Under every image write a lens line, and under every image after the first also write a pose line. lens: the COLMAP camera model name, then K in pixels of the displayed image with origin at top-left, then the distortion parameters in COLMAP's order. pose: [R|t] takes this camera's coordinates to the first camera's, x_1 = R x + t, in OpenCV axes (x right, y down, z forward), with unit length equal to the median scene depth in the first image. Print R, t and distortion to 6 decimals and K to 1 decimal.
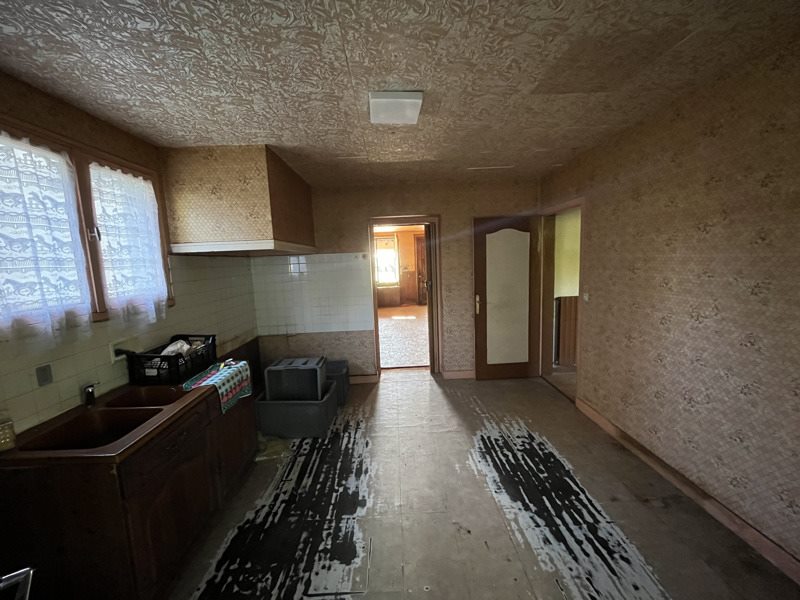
lens RADIAL K [[323.2, 0, 397.6], [0, 323.2, 298.2], [0, 0, 1]] dist [0.000559, 0.000316]
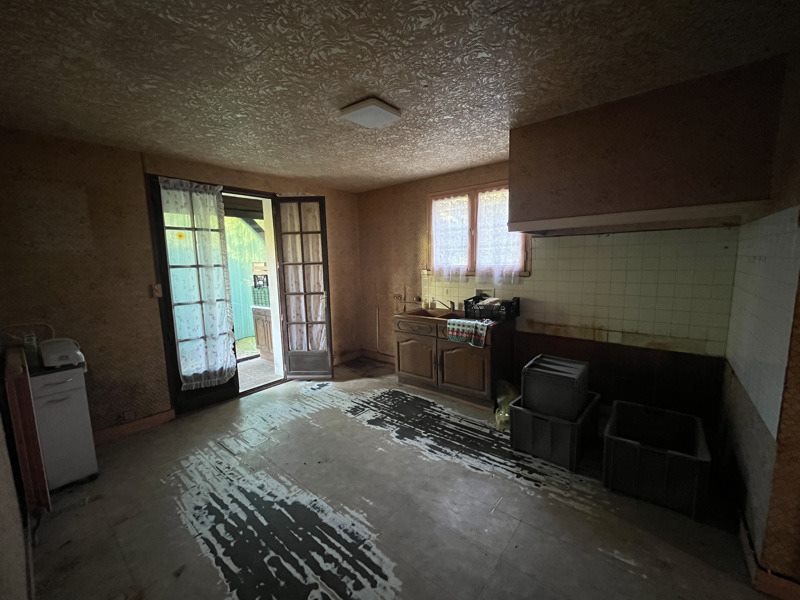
lens RADIAL K [[323.2, 0, 399.1], [0, 323.2, 300.3], [0, 0, 1]] dist [0.000559, 0.000316]
pose [[-0.650568, 0.154748, -0.743515, 0.786697], [-0.037627, 0.971250, 0.235070, -0.211282], [0.758515, 0.180905, -0.626041, 1.735731]]
